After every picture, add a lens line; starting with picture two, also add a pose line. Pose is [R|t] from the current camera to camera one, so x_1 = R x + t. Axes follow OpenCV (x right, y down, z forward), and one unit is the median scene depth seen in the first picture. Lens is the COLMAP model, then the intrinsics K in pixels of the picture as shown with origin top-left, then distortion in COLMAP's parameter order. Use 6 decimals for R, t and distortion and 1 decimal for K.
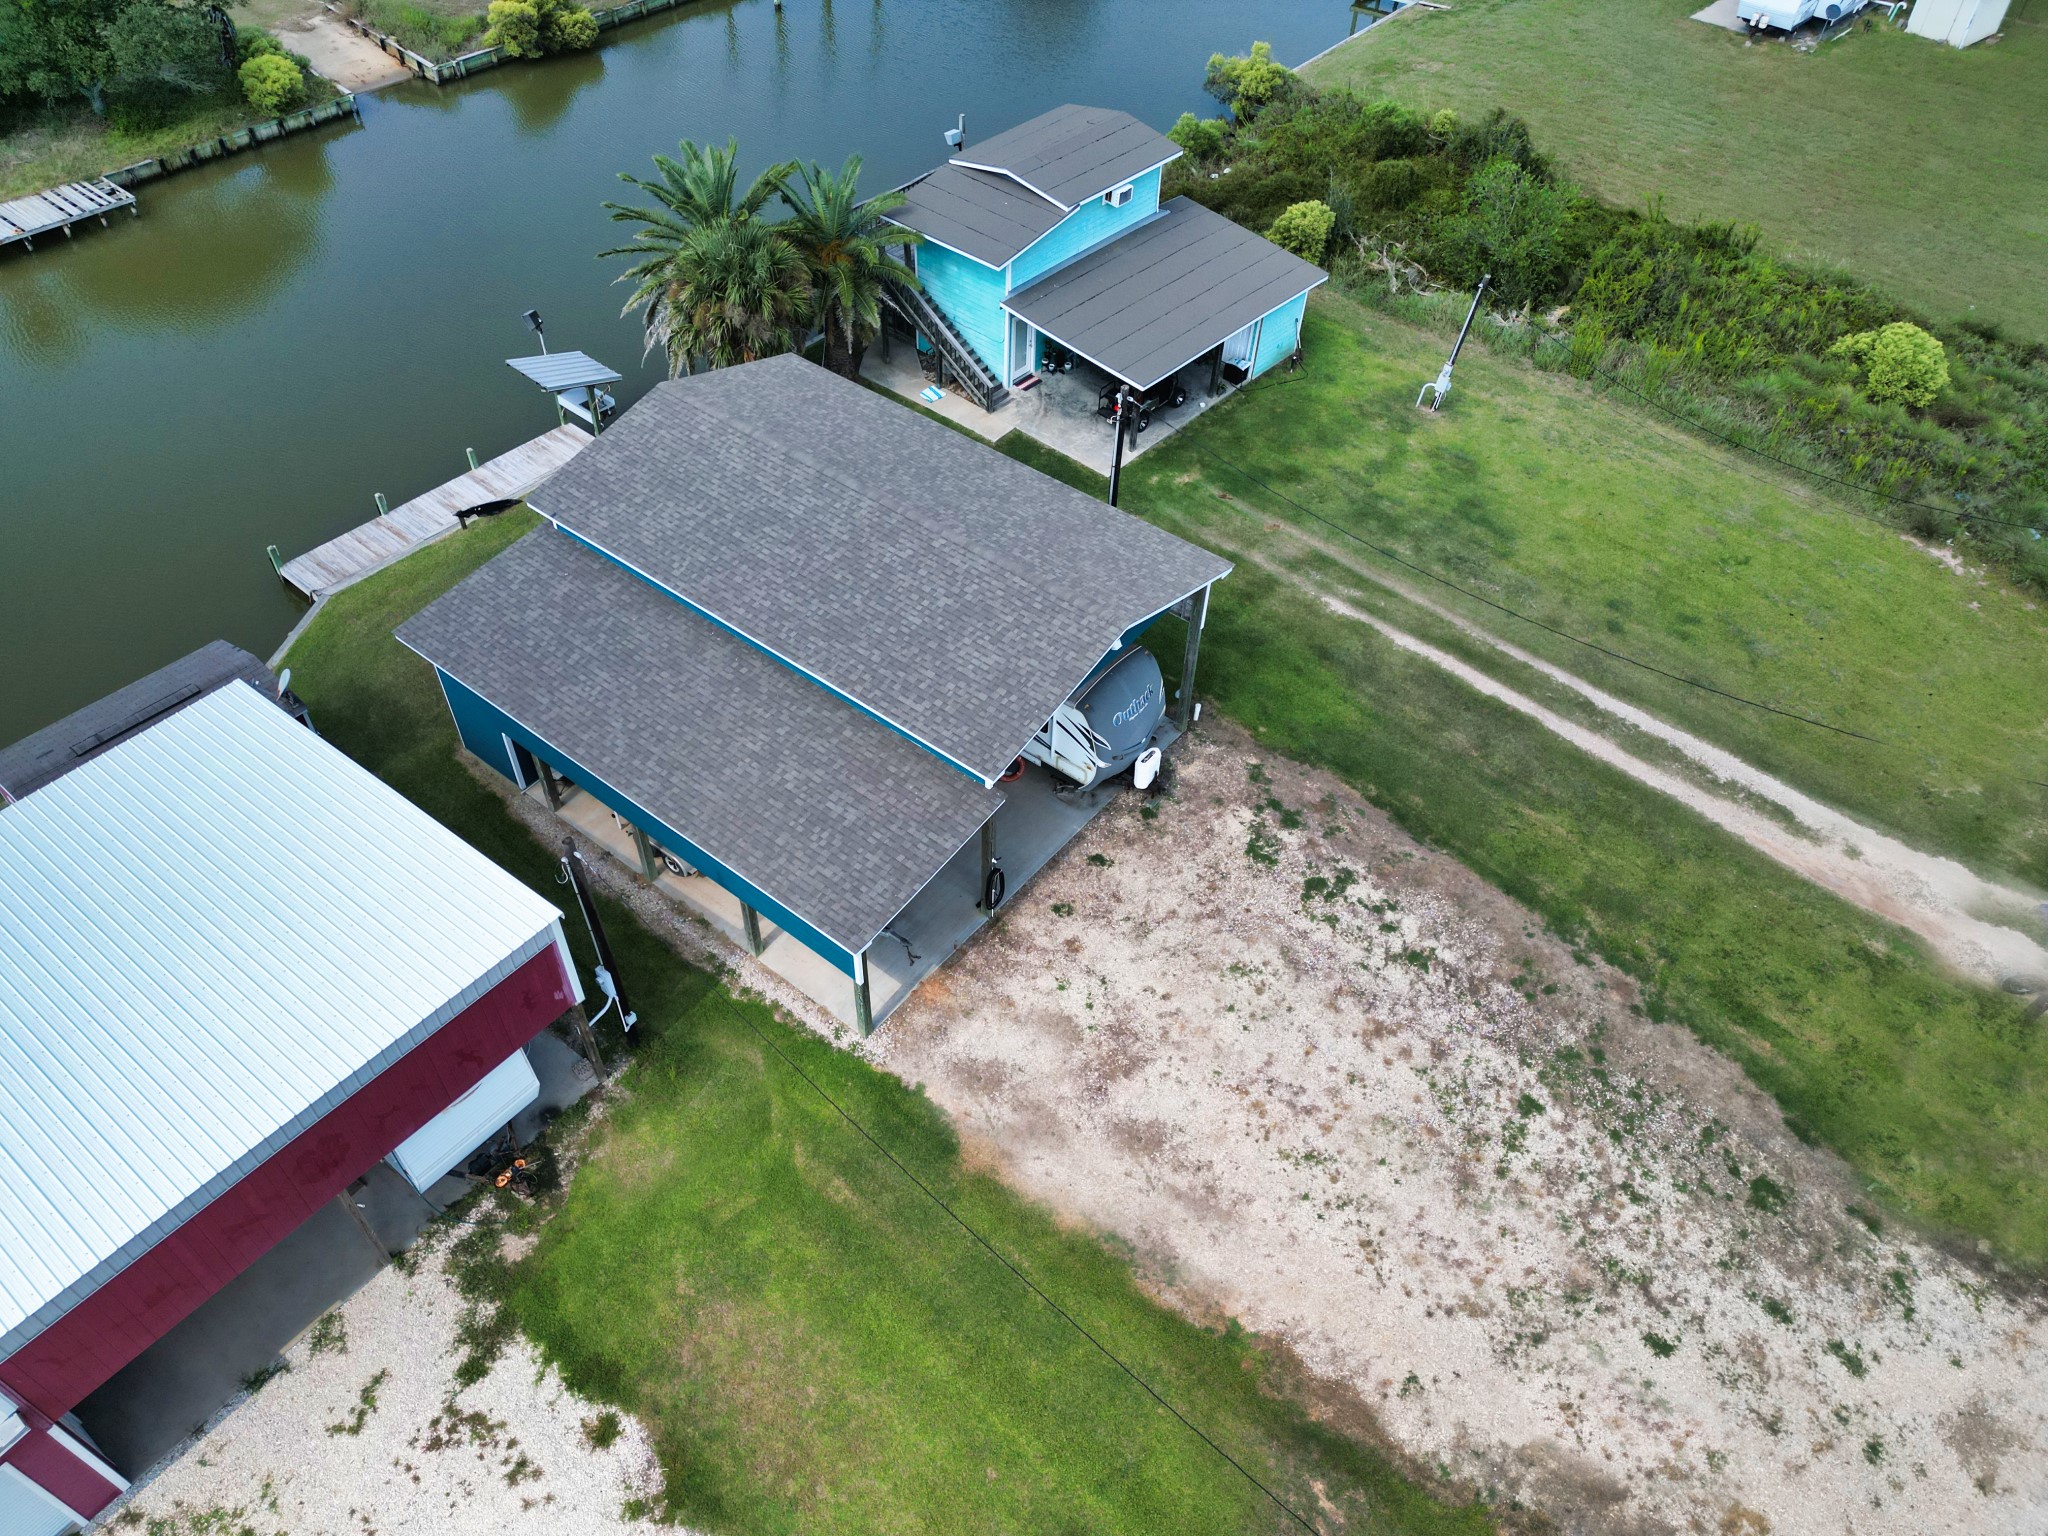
lens RADIAL K [[1402.0, 0, 1024.0], [0, 1402.0, 768.0], [0, 0, 1]] dist [0.060525, -0.050617]
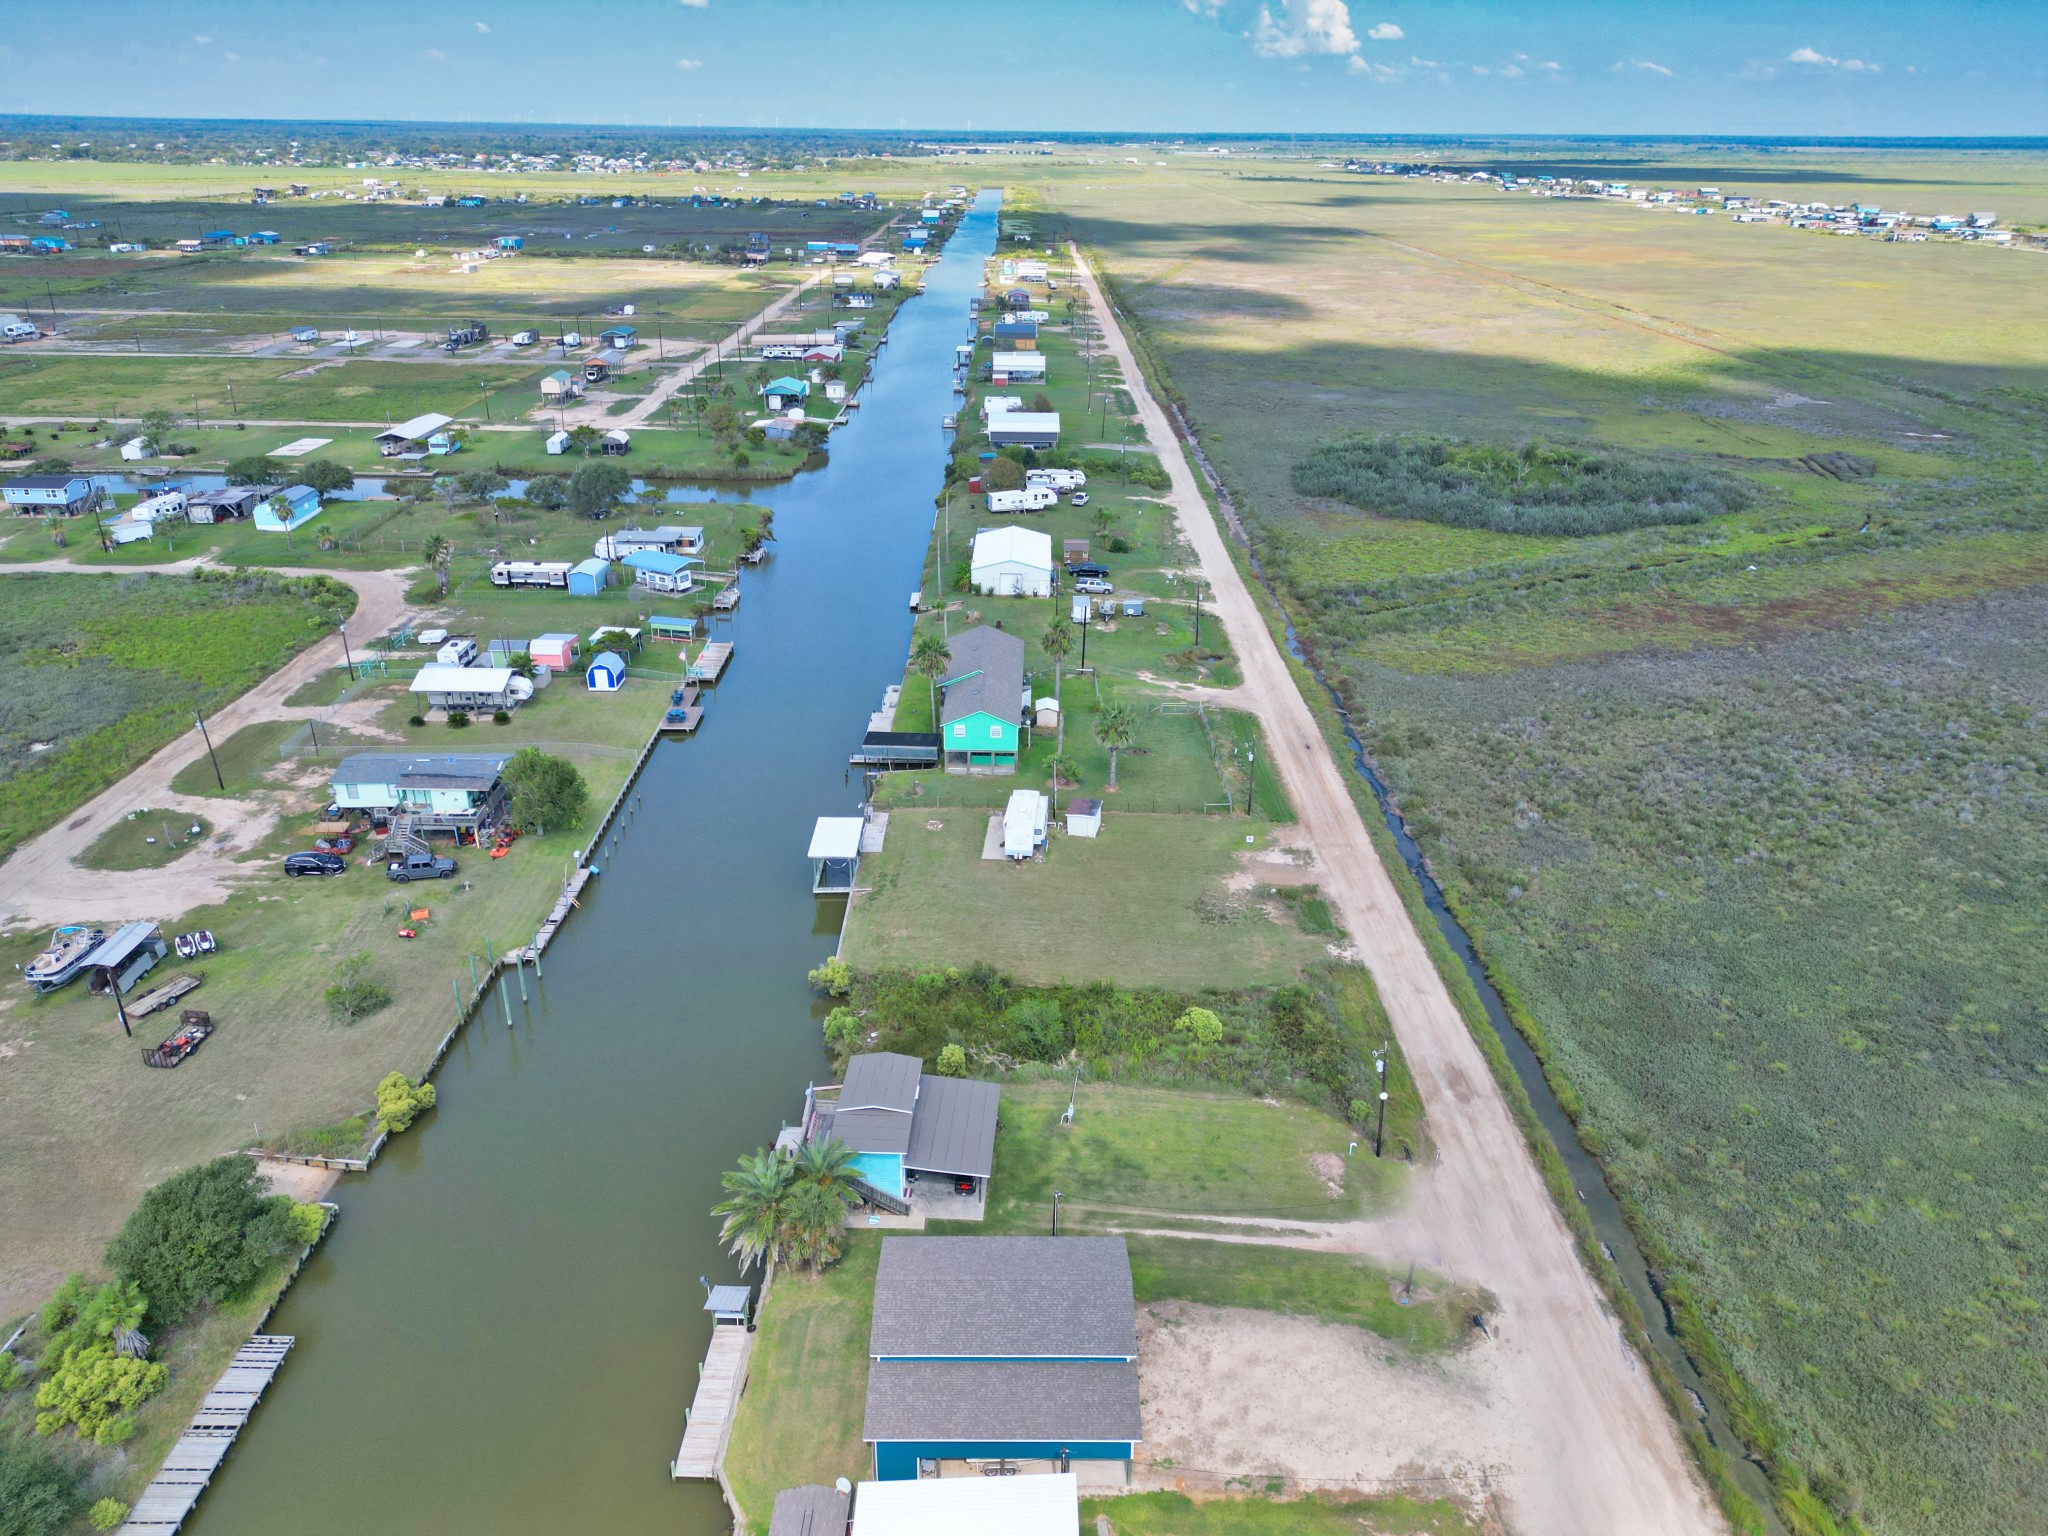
lens RADIAL K [[1402.0, 0, 1024.0], [0, 1402.0, 768.0], [0, 0, 1]] dist [0.060525, -0.050617]
pose [[0.777951, -0.260474, 0.571791, -0.907457], [0.456436, 0.859679, -0.229386, -0.272735], [-0.431808, 0.439437, 0.787678, -0.967331]]
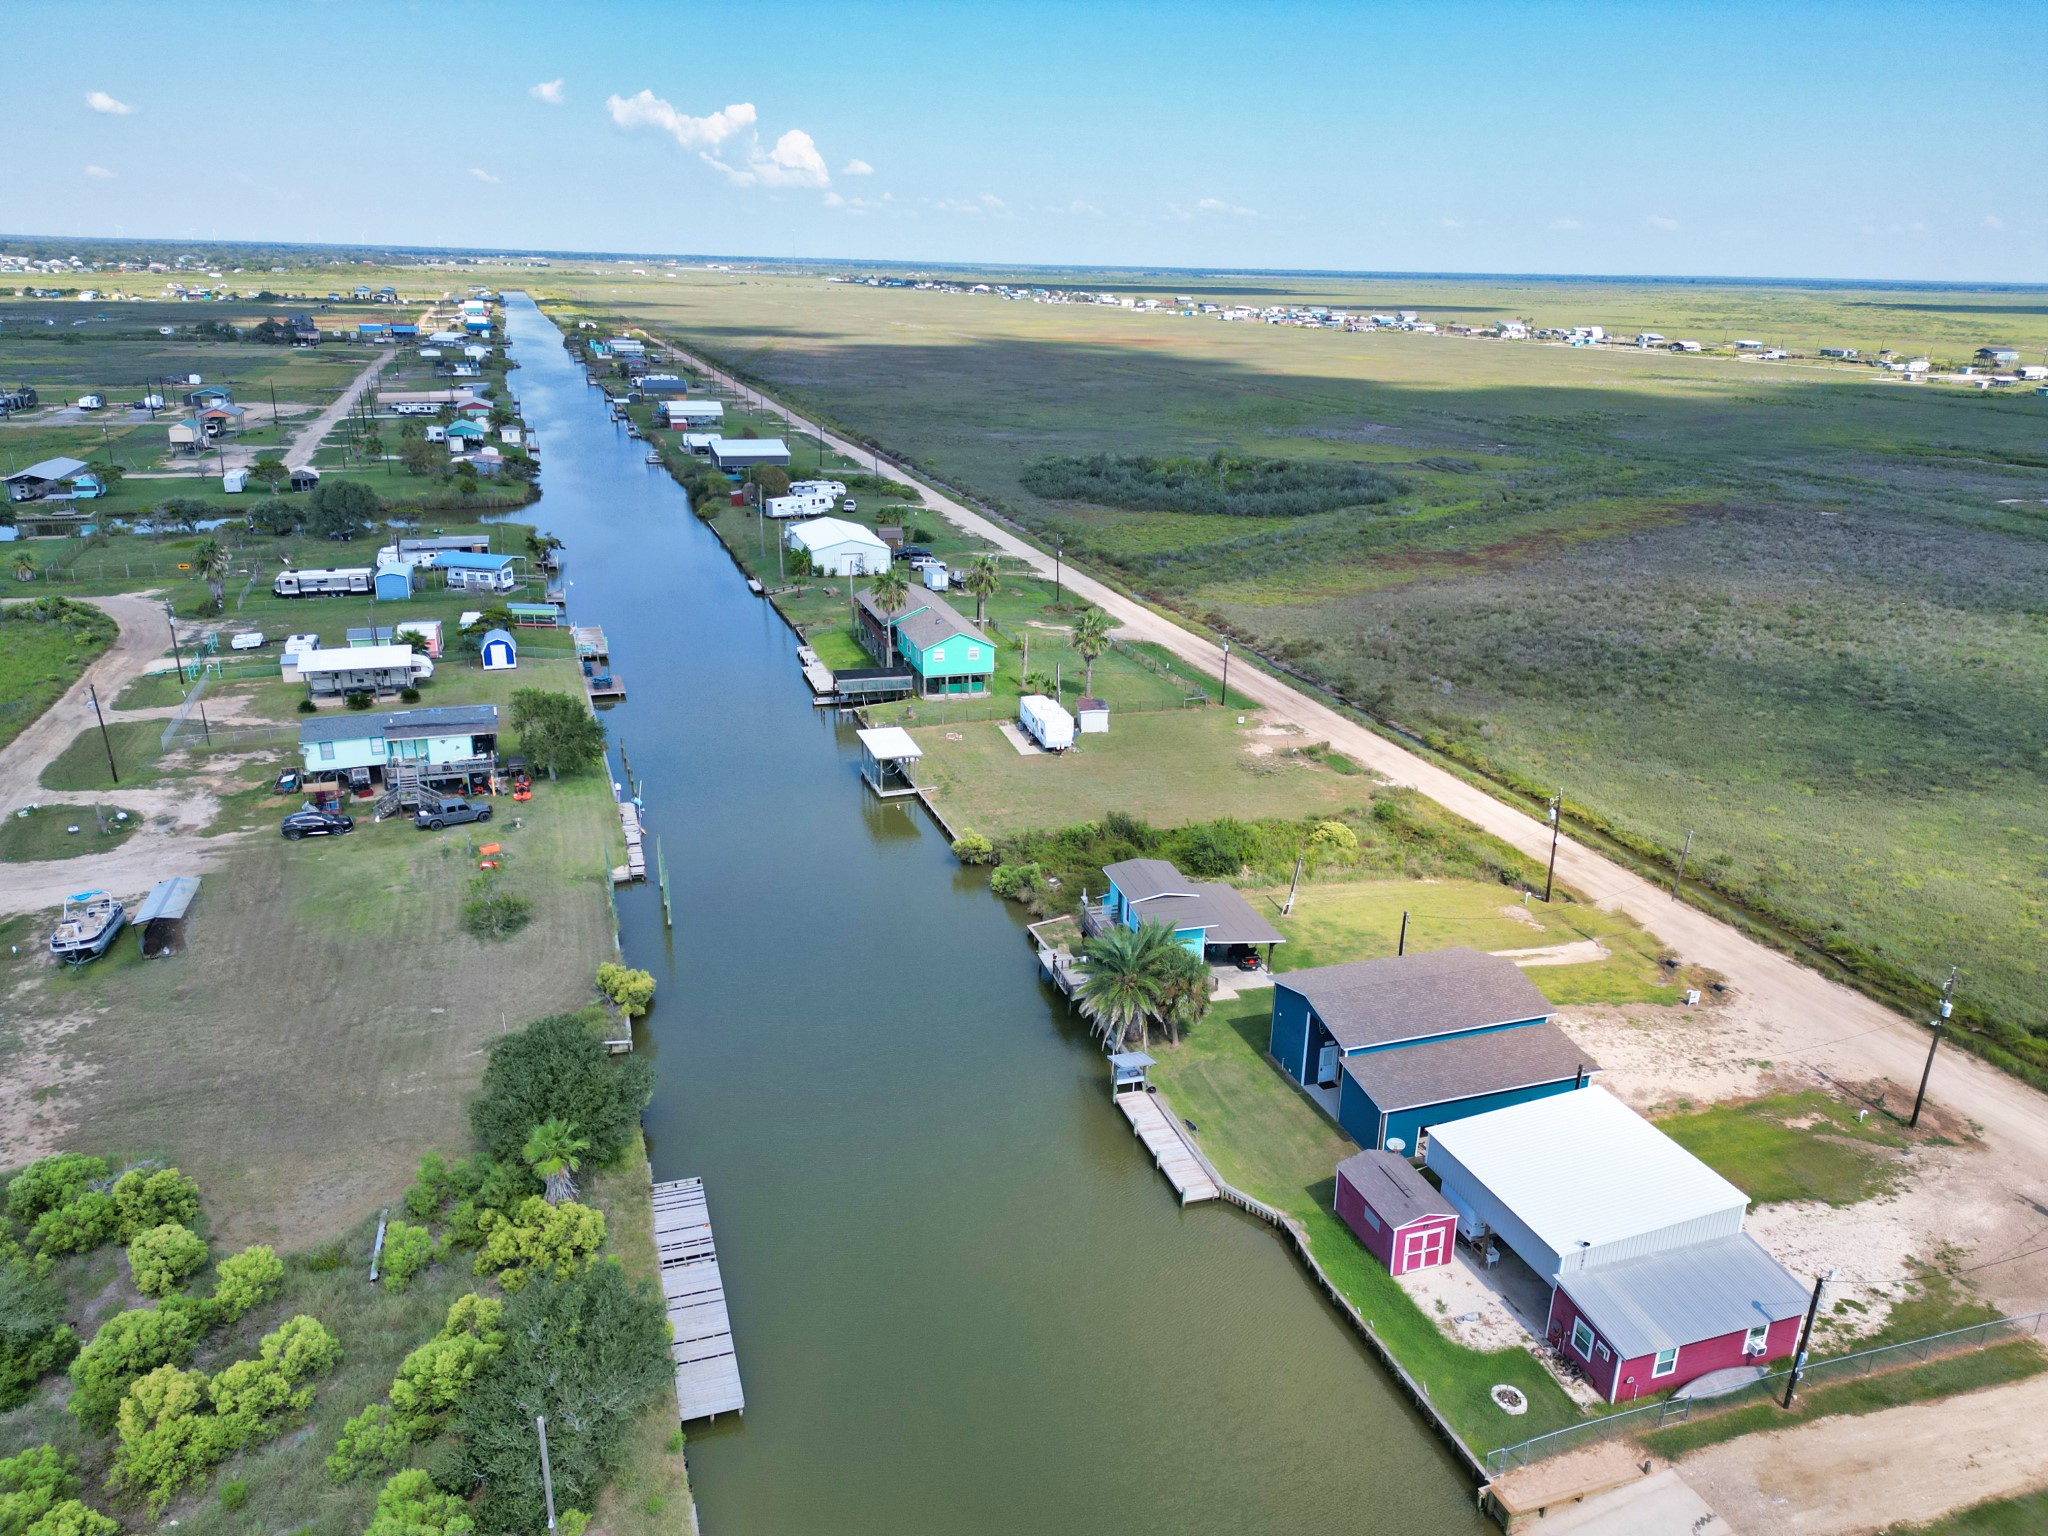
lens RADIAL K [[1402.0, 0, 1024.0], [0, 1402.0, 768.0], [0, 0, 1]] dist [0.060525, -0.050617]
pose [[0.535565, -0.286916, 0.794260, -1.772422], [0.605078, 0.786467, -0.123900, -0.439839], [-0.589110, 0.546946, 0.594810, -0.243818]]
